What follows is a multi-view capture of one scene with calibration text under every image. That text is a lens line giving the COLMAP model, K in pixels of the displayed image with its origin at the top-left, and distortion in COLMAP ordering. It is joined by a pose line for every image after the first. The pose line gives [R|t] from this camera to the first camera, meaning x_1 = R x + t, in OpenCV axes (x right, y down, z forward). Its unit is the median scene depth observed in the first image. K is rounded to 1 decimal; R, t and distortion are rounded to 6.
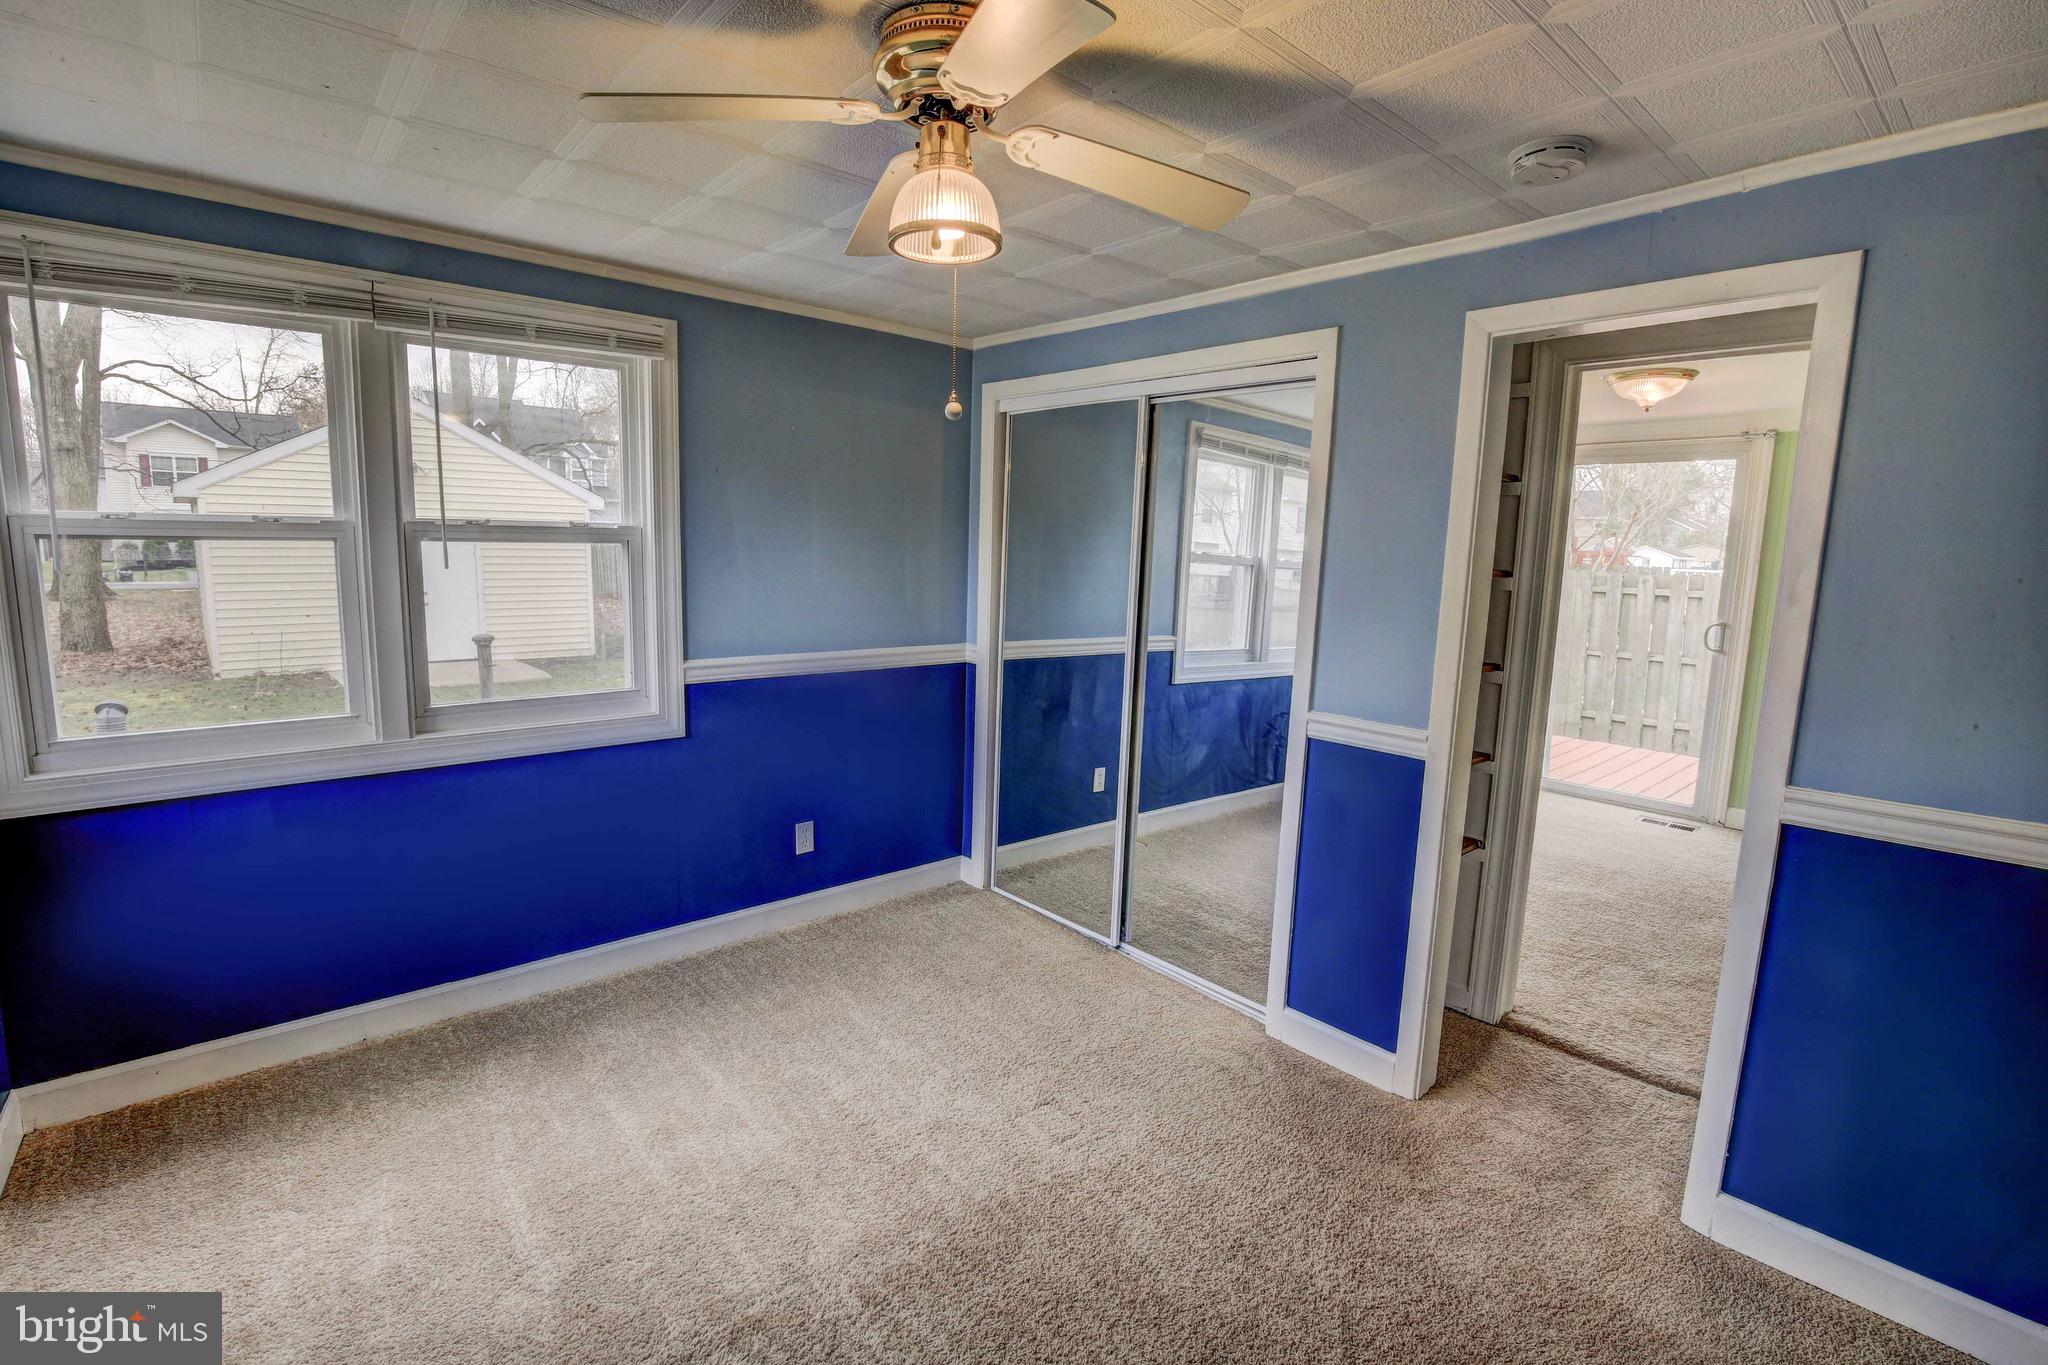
lens RADIAL K [[947.0, 0, 1013.2], [0, 947.0, 682.2], [0, 0, 1]] dist [-0.035934, 0.006017]
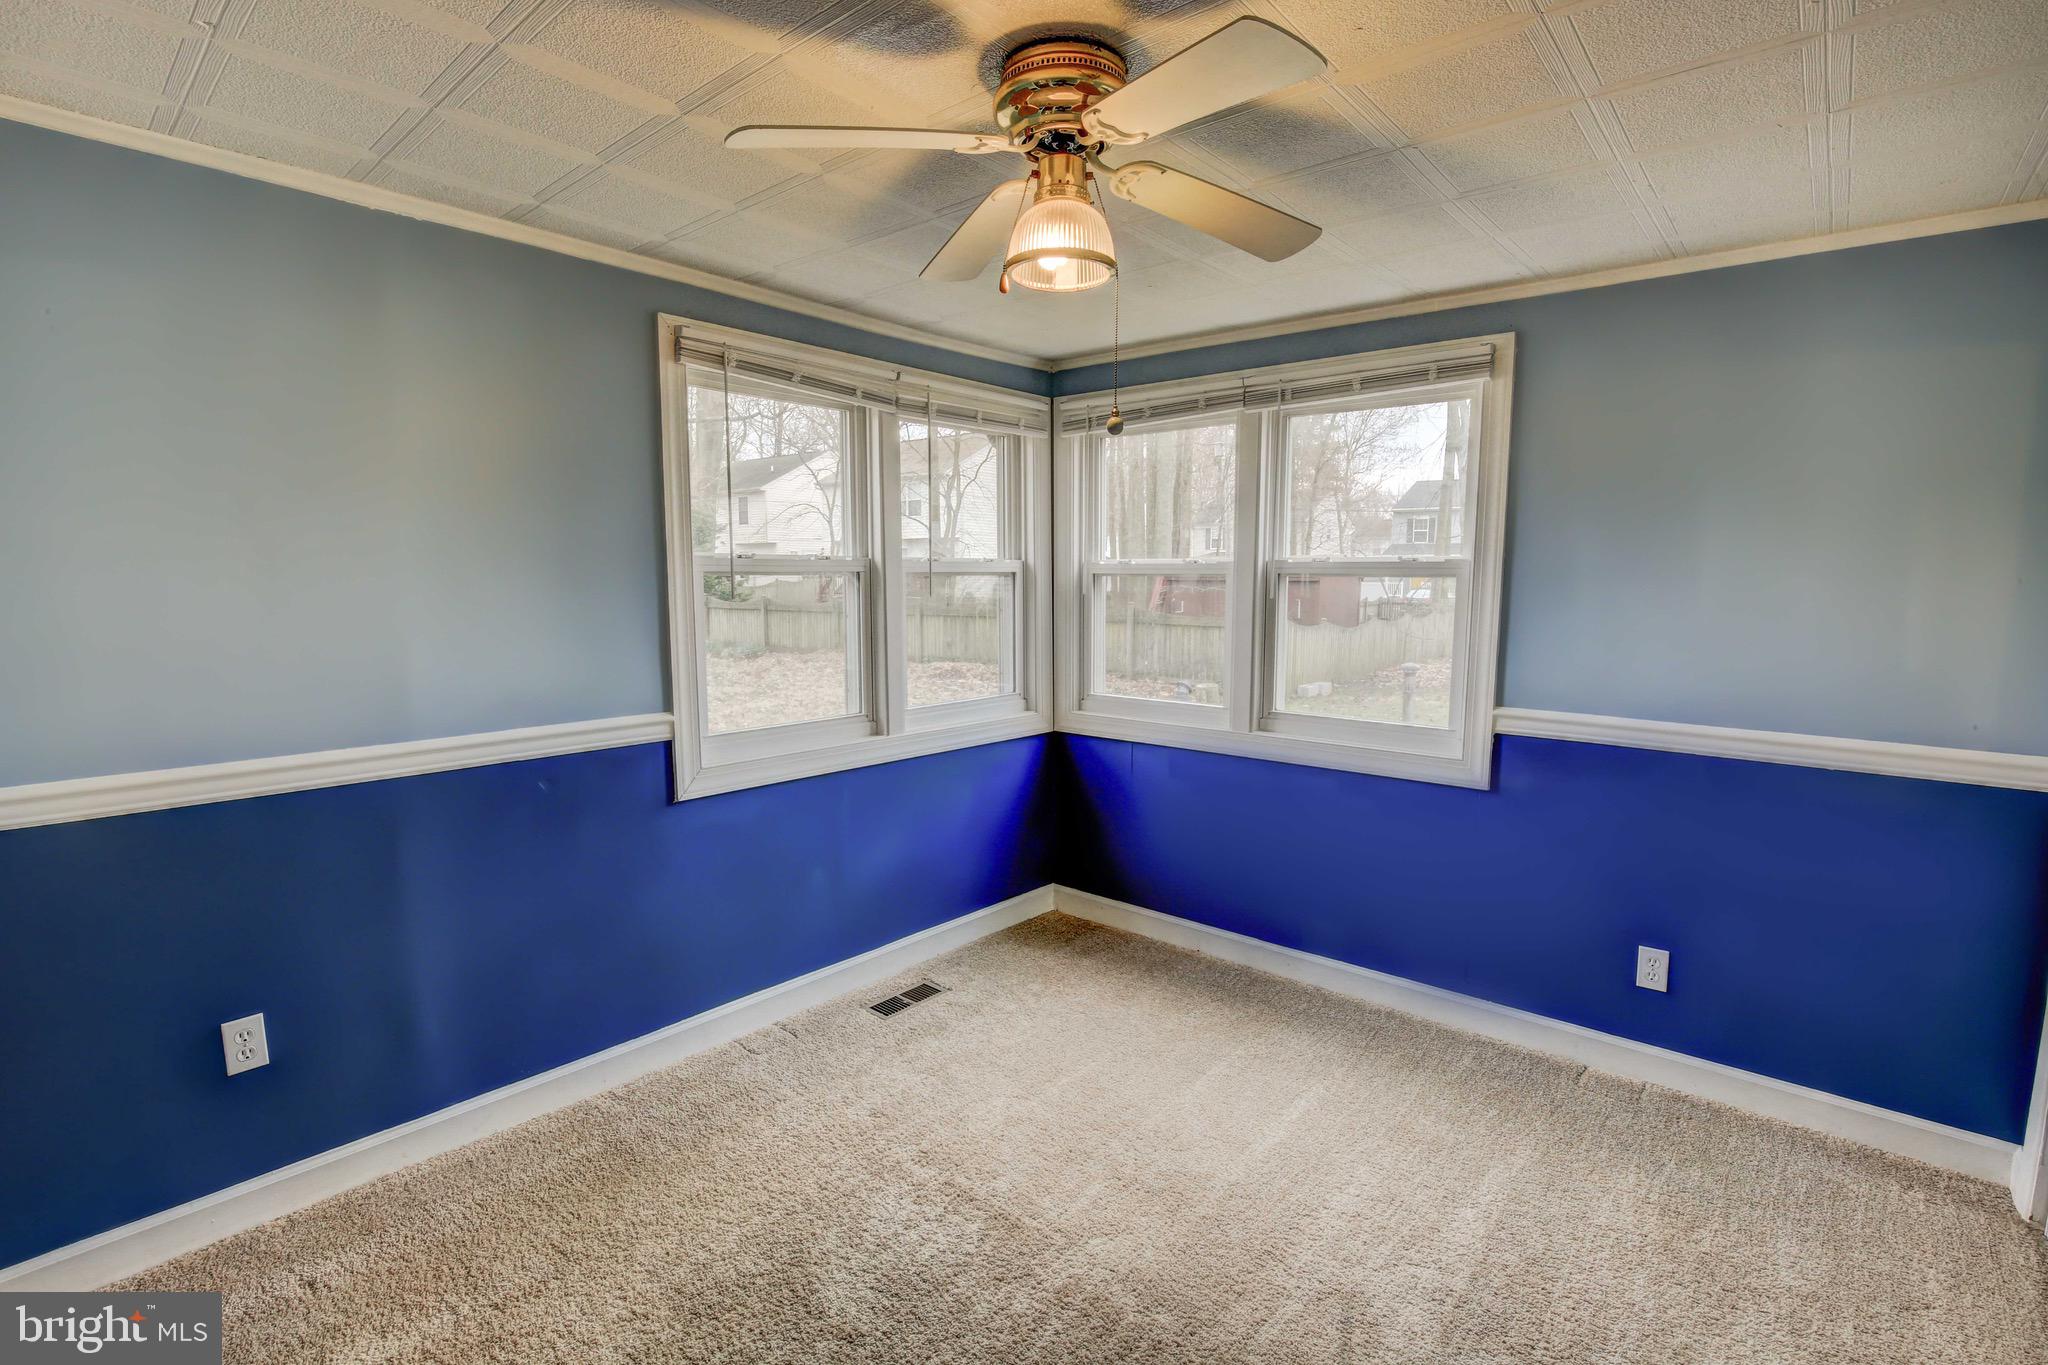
lens RADIAL K [[947.0, 0, 1013.2], [0, 947.0, 682.2], [0, 0, 1]] dist [-0.035934, 0.006017]
pose [[0.128471, 0.089192, -0.987694, 0.504961], [-0.147926, 0.986529, 0.069846, -0.042634], [0.980619, 0.137133, 0.139934, 0.448277]]
